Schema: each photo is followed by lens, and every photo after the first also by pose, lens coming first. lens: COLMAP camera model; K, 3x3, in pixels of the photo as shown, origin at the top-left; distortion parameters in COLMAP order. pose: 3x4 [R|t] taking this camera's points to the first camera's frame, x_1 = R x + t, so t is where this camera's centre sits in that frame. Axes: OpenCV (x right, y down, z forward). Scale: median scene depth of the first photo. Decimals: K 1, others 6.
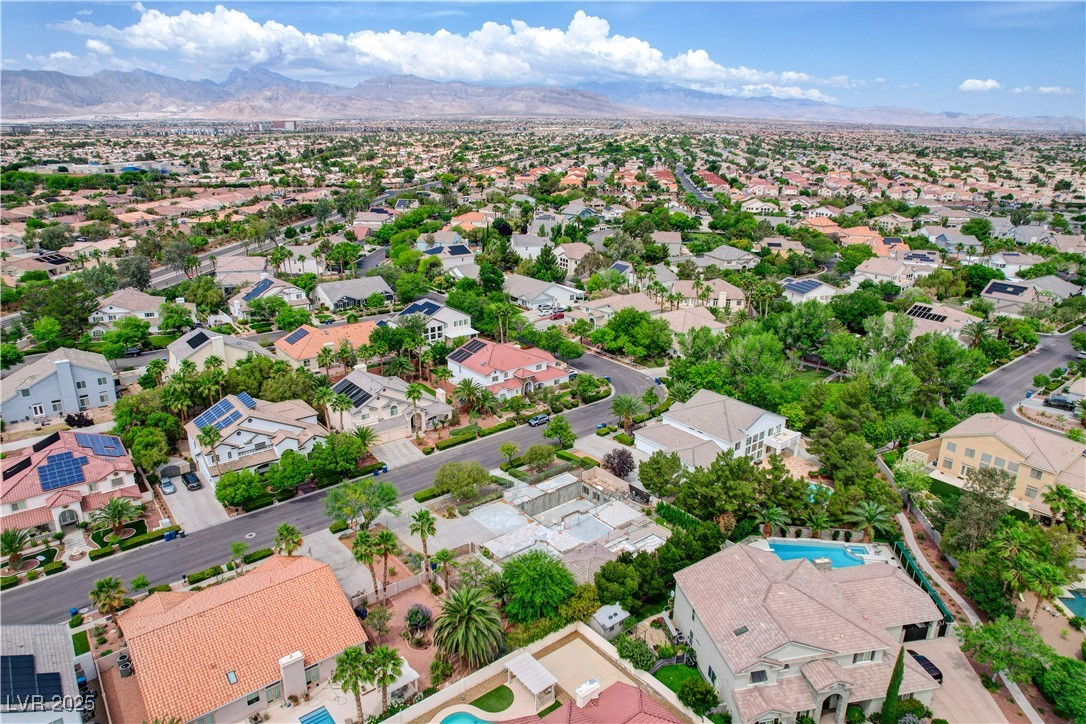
lens RADIAL K [[692.6, 0, 544.1], [0, 692.6, 363.6], [0, 0, 1]] dist [-0.073847, 0.065136]
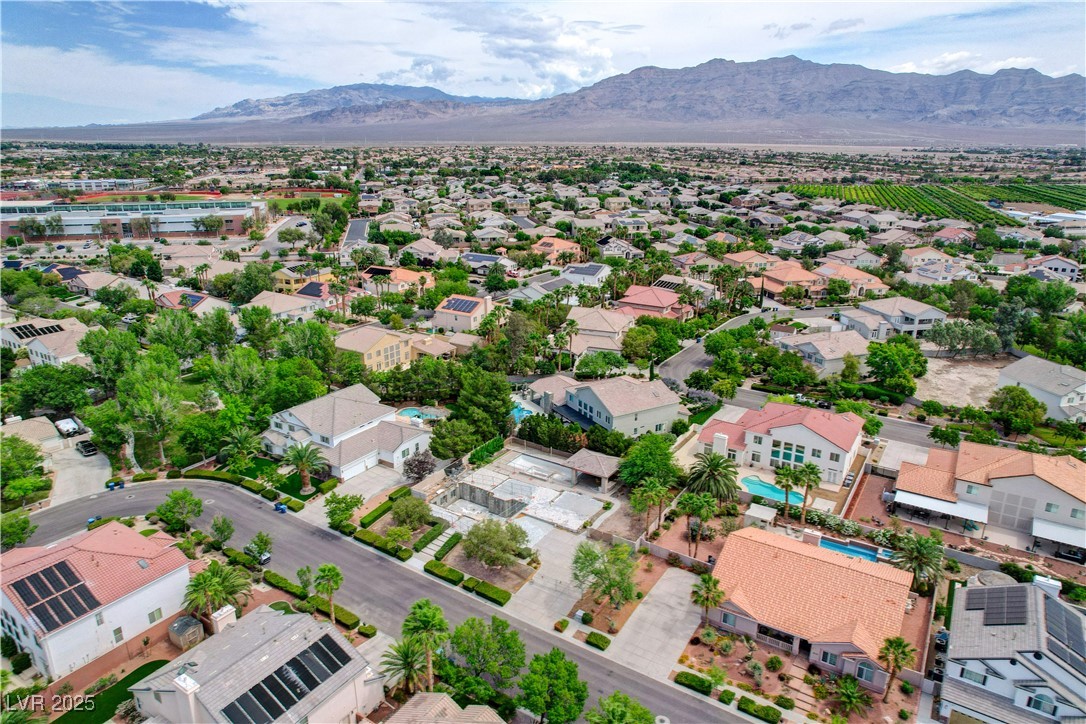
lens RADIAL K [[698.6, 0, 534.1], [0, 698.6, 364.1], [0, 0, 1]] dist [-0.068554, 0.049678]
pose [[-0.302907, -0.307678, 0.901988, -0.727375], [0.301463, 0.866919, 0.396953, -0.303149], [-0.904084, 0.392155, -0.169842, 0.874682]]
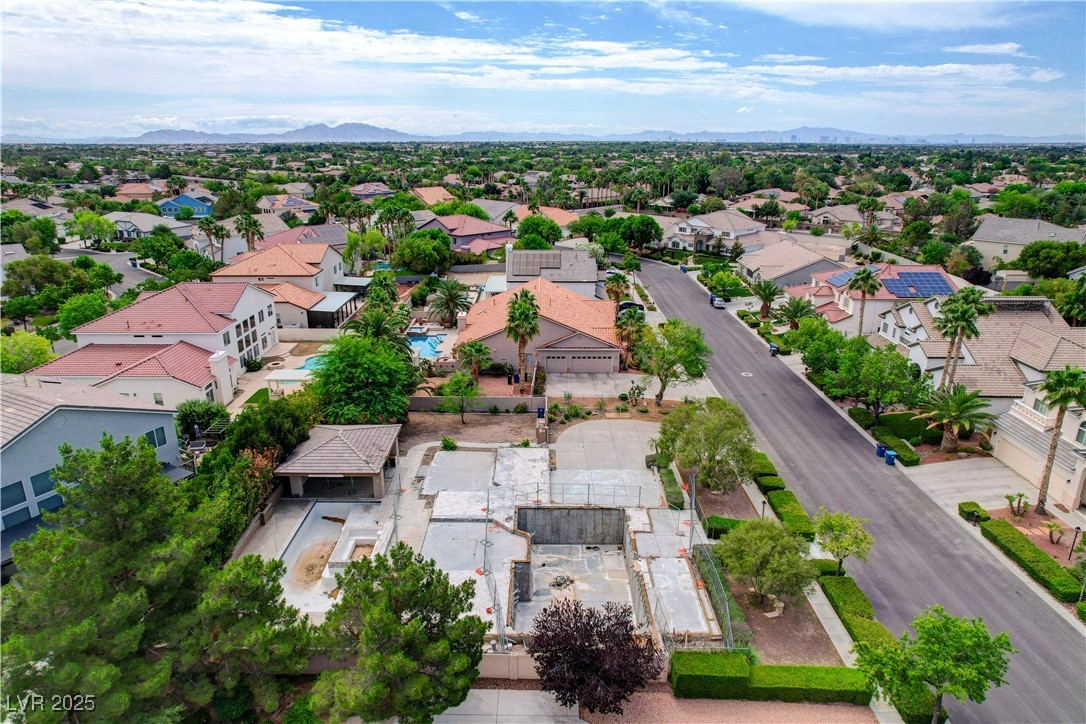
lens RADIAL K [[692.6, 0, 544.1], [0, 692.6, 363.6], [0, 0, 1]] dist [-0.073847, 0.065136]
pose [[-0.626489, 0.232408, -0.743975, 0.274455], [-0.258382, 0.838612, 0.479550, -0.077058], [0.735358, 0.492663, -0.465331, 0.960821]]
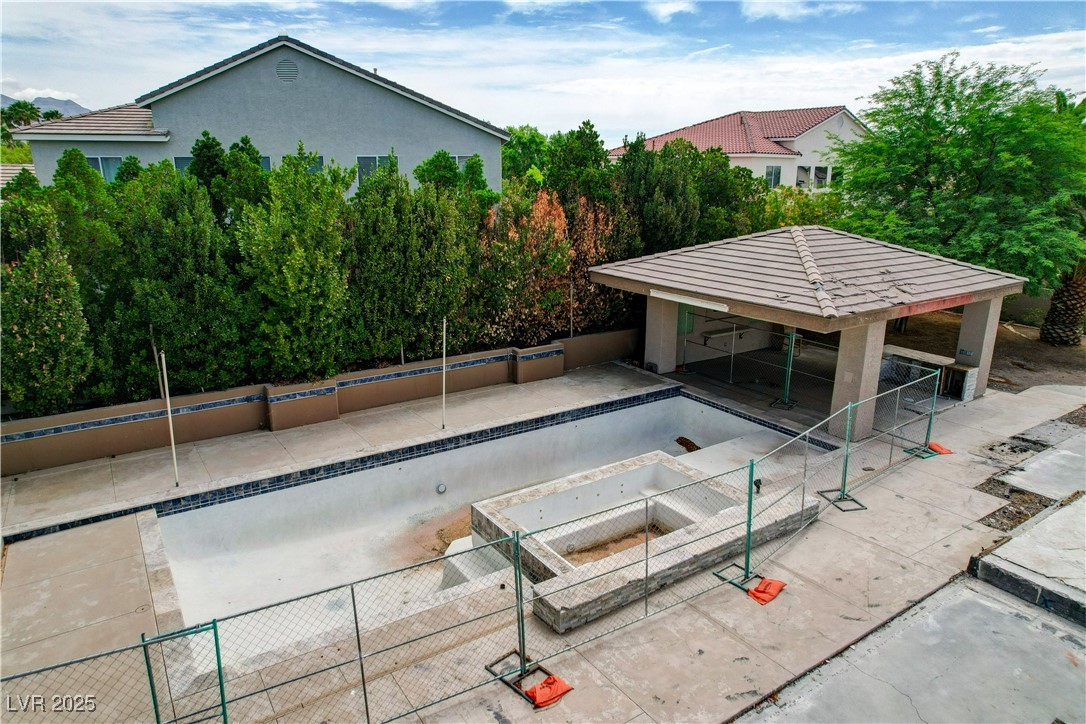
lens RADIAL K [[692.6, 0, 544.1], [0, 692.6, 363.6], [0, 0, 1]] dist [-0.073847, 0.065136]
pose [[-0.996052, -0.038287, 0.080087, 0.089742], [0.013428, 0.826838, 0.562280, 0.135682], [-0.087747, 0.561135, -0.823060, 0.832222]]
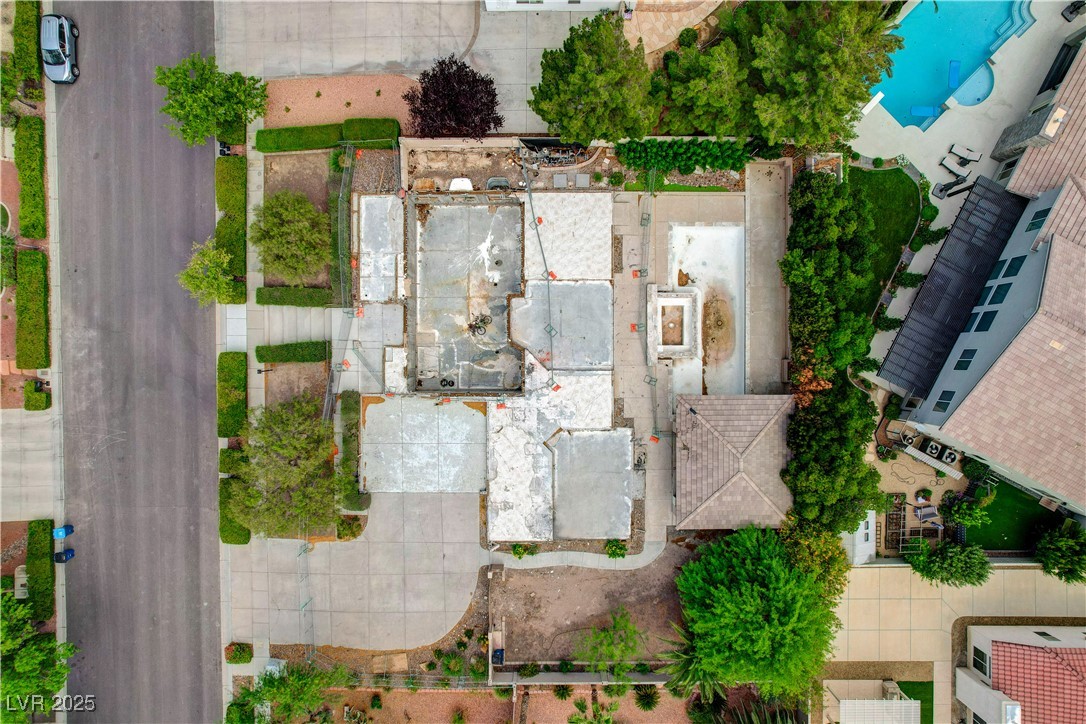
lens RADIAL K [[692.6, 0, 544.1], [0, 692.6, 363.6], [0, 0, 1]] dist [-0.073847, 0.065136]
pose [[0.627176, -0.778540, -0.022934, 0.032836], [0.256680, 0.178797, 0.949814, -0.166009], [-0.735368, -0.601588, 0.311972, 0.687484]]
